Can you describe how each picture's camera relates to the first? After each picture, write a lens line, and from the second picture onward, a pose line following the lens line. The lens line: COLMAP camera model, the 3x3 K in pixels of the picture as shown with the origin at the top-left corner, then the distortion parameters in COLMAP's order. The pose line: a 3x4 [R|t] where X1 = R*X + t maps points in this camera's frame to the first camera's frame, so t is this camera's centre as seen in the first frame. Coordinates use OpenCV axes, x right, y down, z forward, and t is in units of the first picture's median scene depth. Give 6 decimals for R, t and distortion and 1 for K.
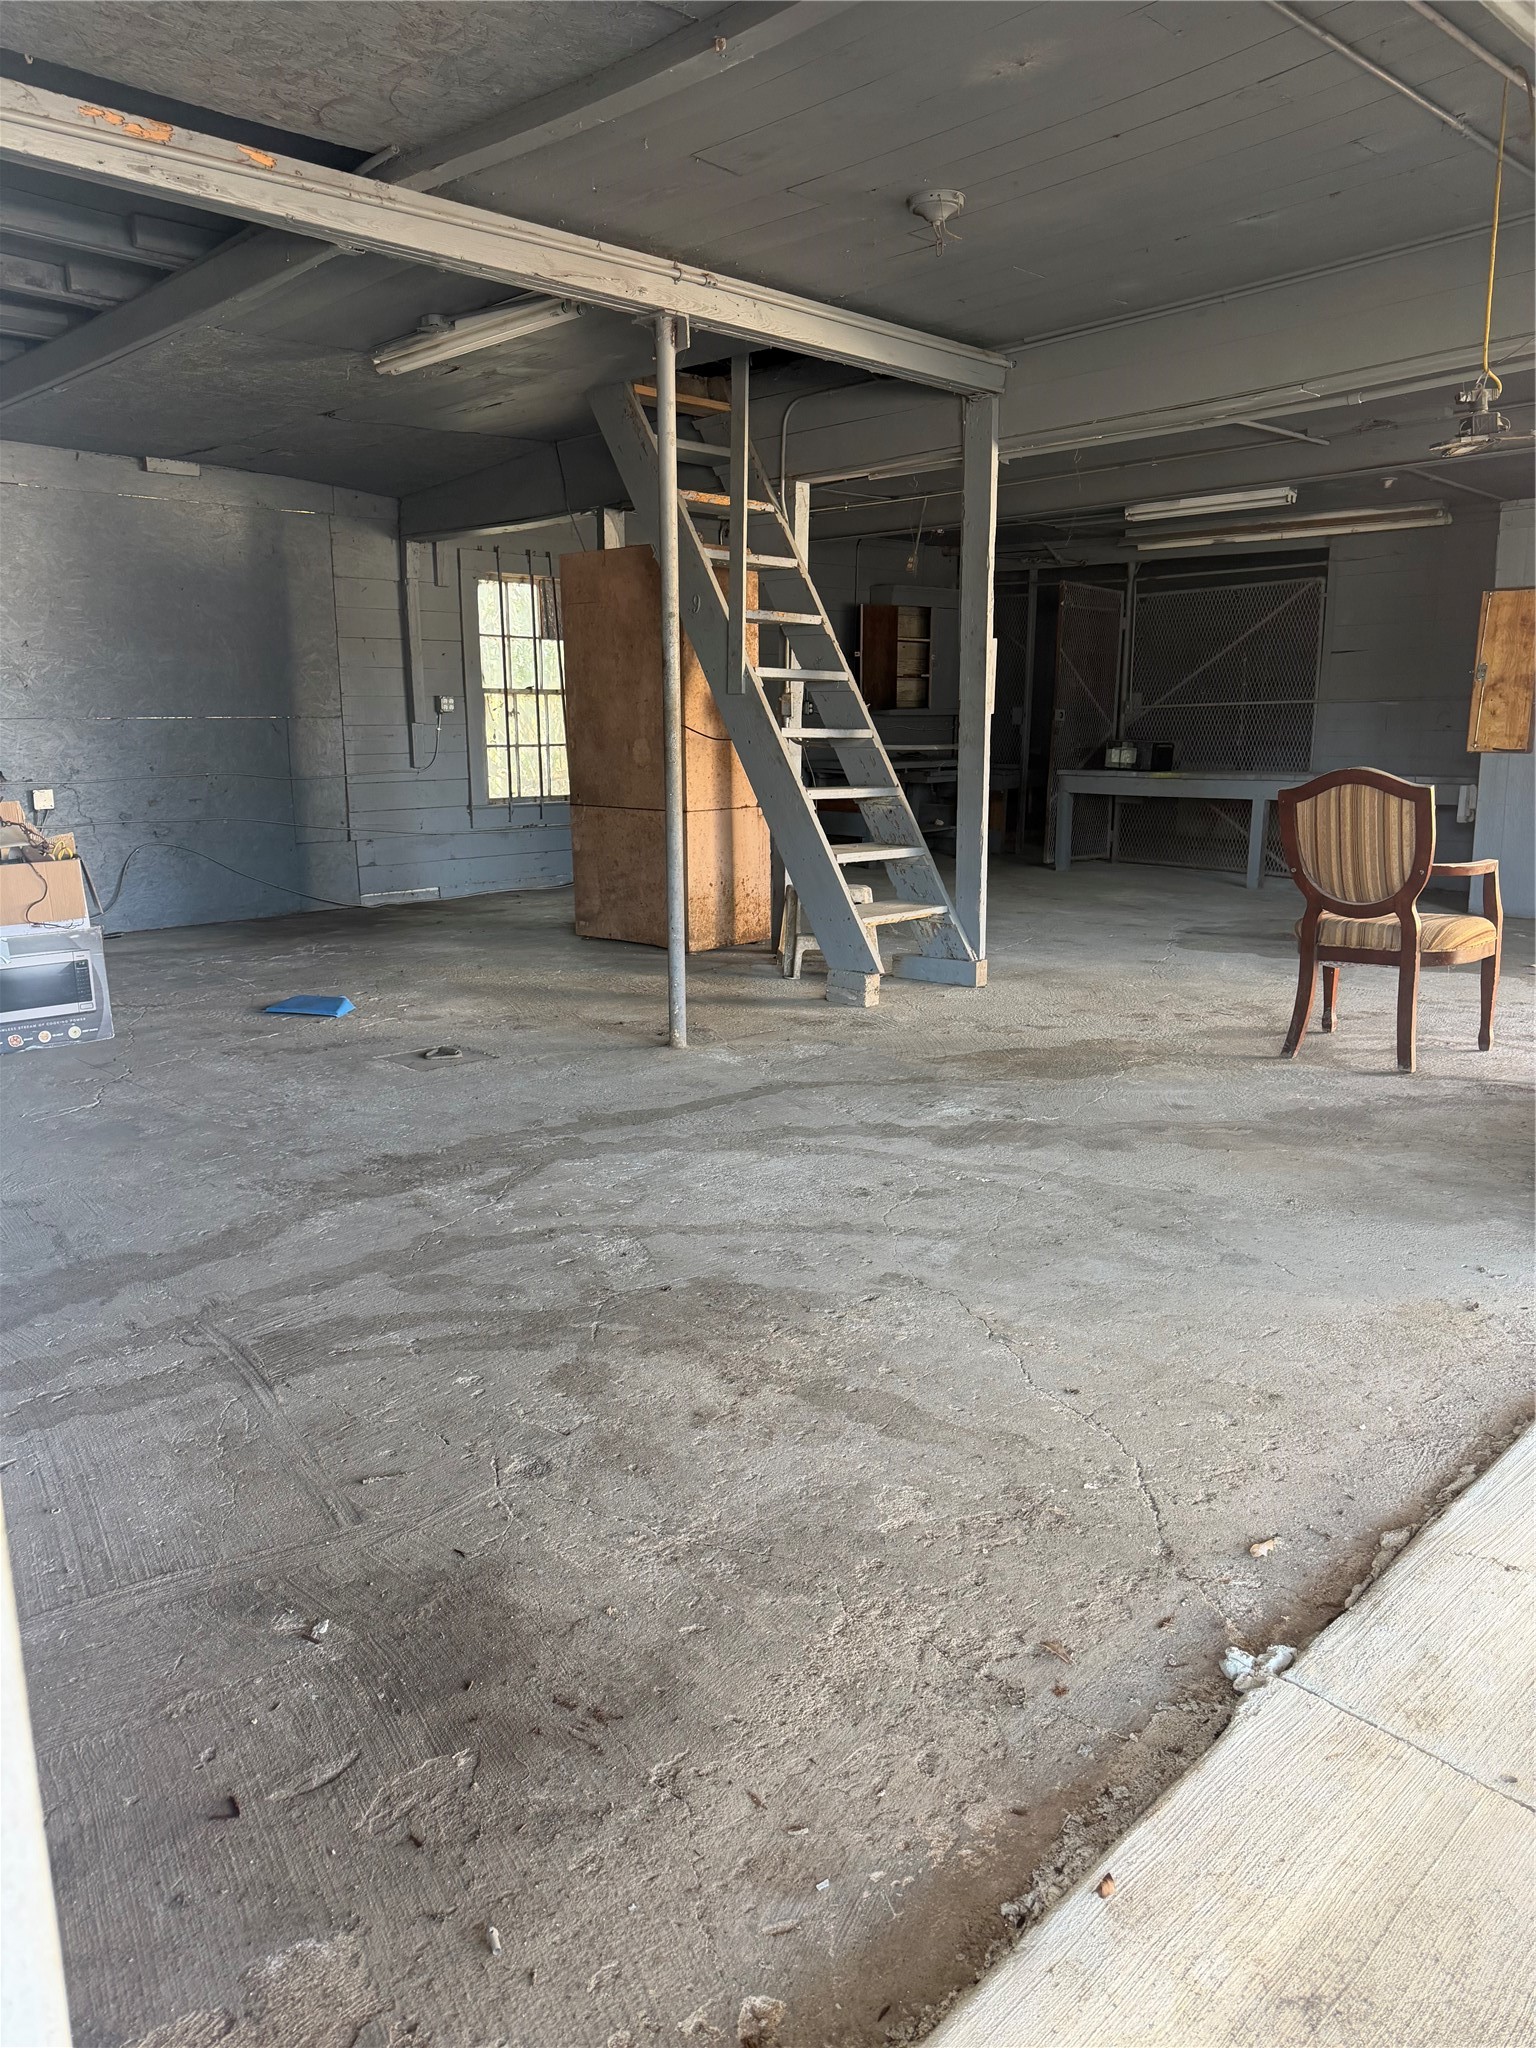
lens RADIAL K [[1441.1, 0, 768.0], [0, 1441.1, 1024.0], [0, 0, 1]] dist [0.187609, -0.421305]
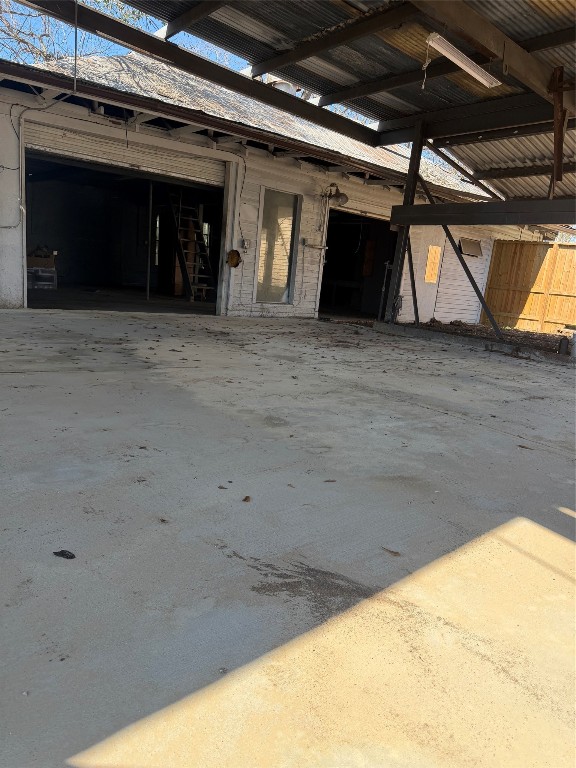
lens RADIAL K [[552.3, 0, 288.0], [0, 552.3, 384.0], [0, 0, 1]] dist [0.076551, -0.131791]
pose [[0.989555, 0.117569, -0.083415, 0.712458], [-0.117561, 0.993053, 0.005015, 0.267770], [0.083425, 0.004844, 0.996502, -1.165739]]
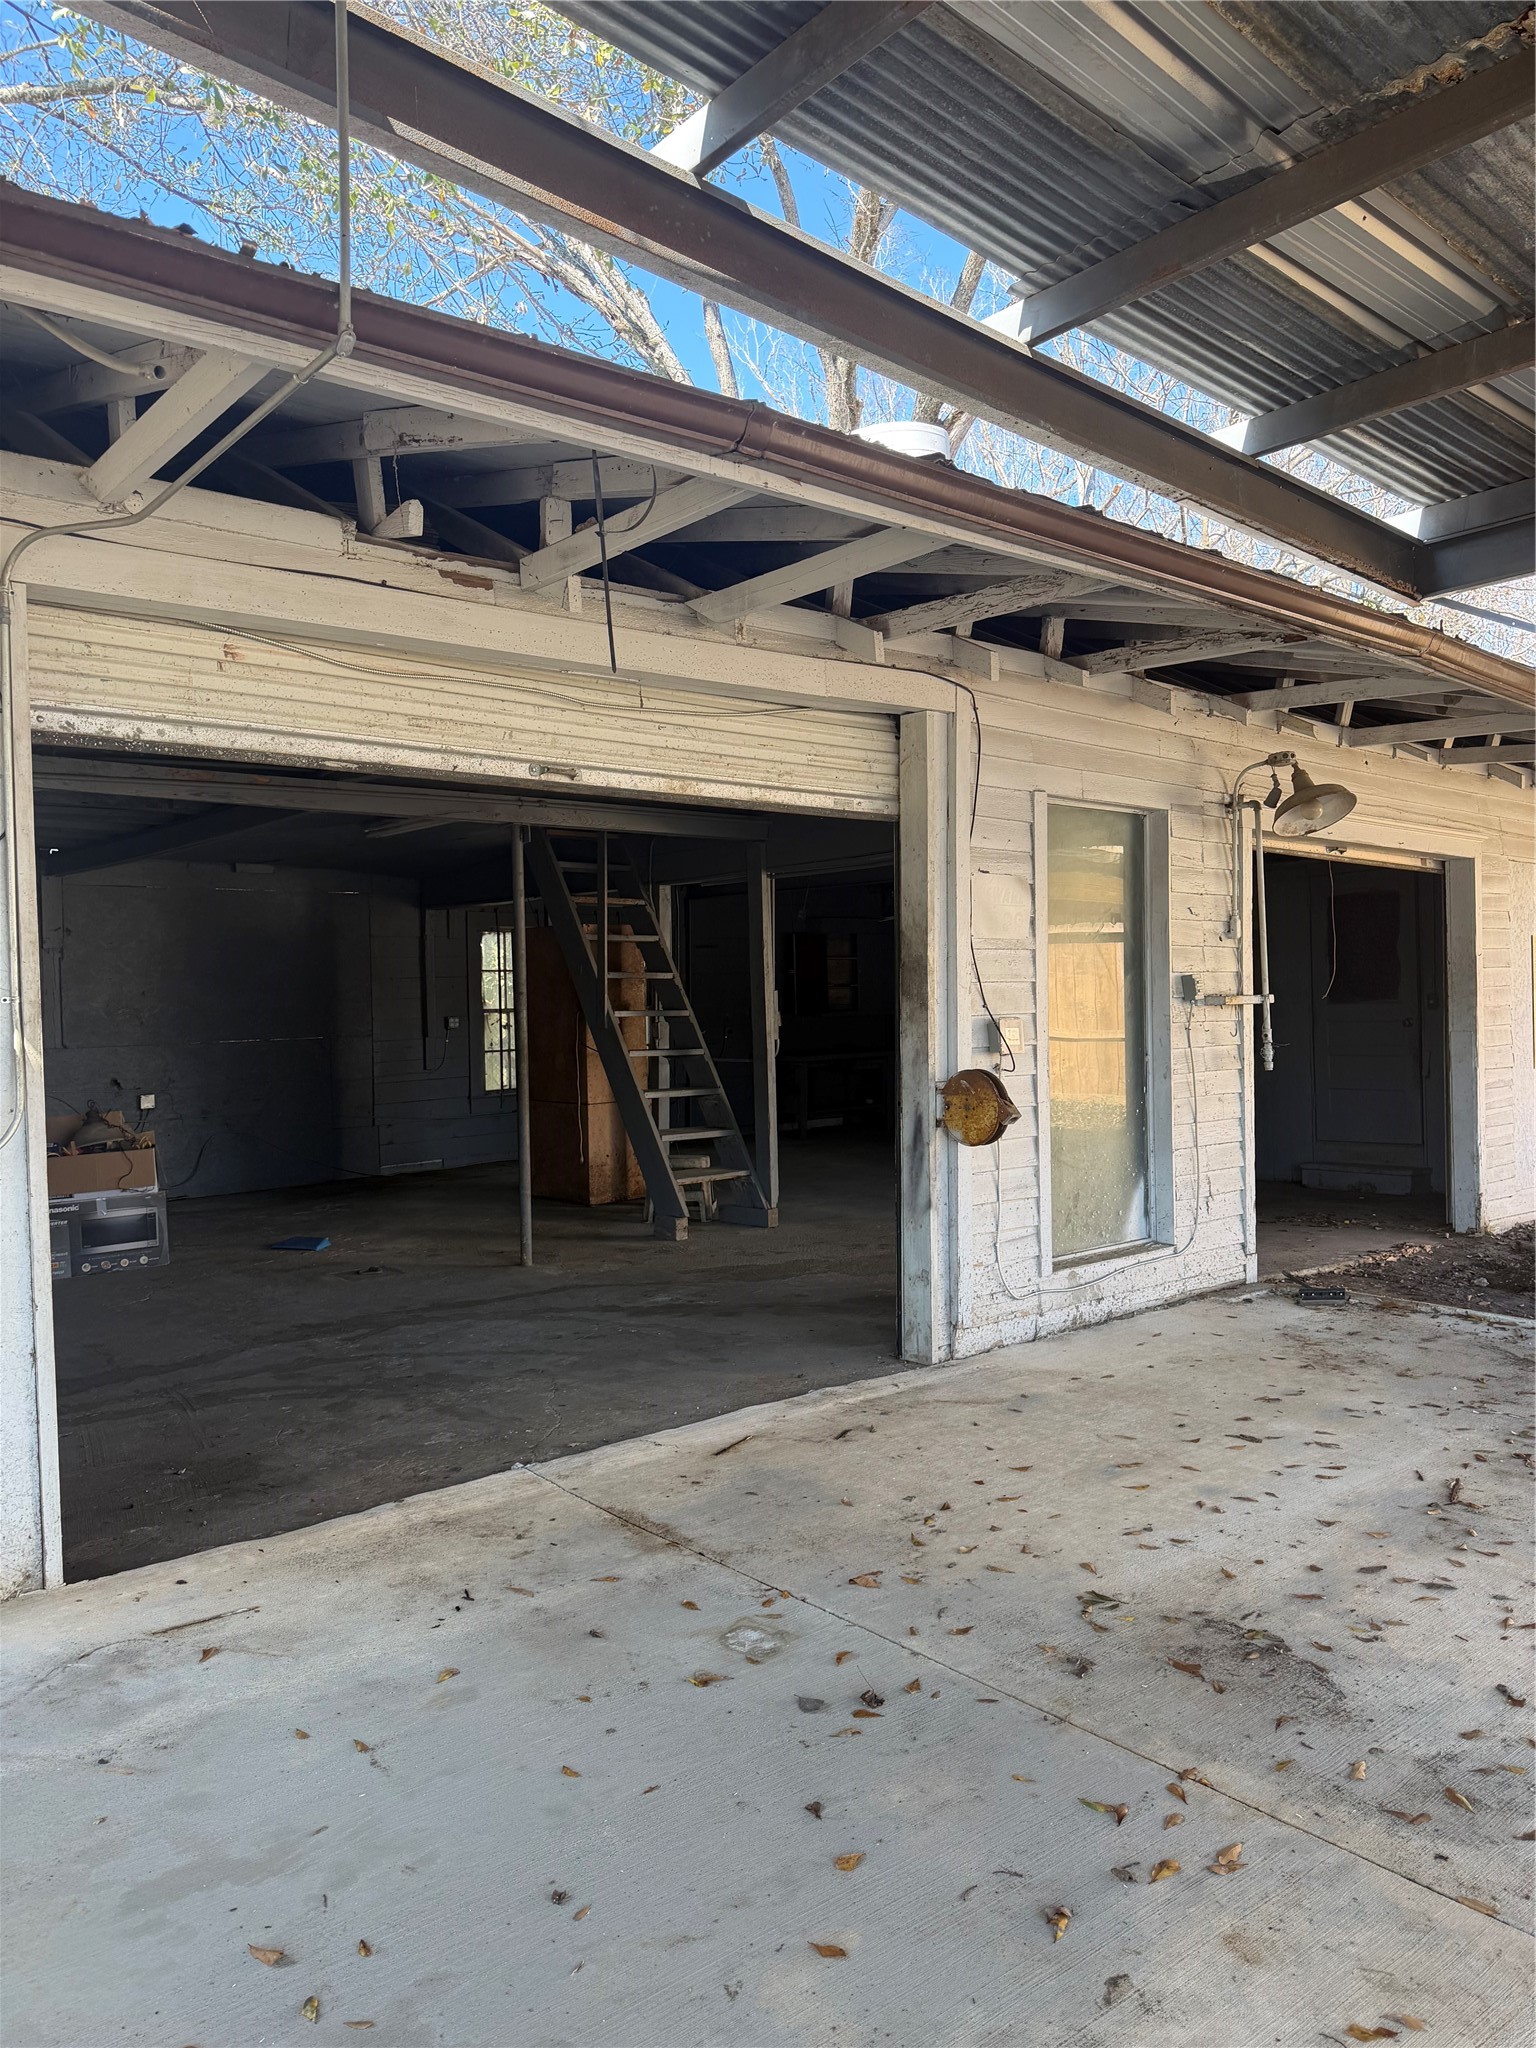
lens RADIAL K [[1441.1, 0, 768.0], [0, 1441.1, 1024.0], [0, 0, 1]] dist [0.187609, -0.421305]
pose [[0.997164, -0.014224, -0.073905, 0.296033], [0.000621, 0.983501, -0.180901, 0.041129], [0.075259, 0.180342, 0.980721, -0.504193]]
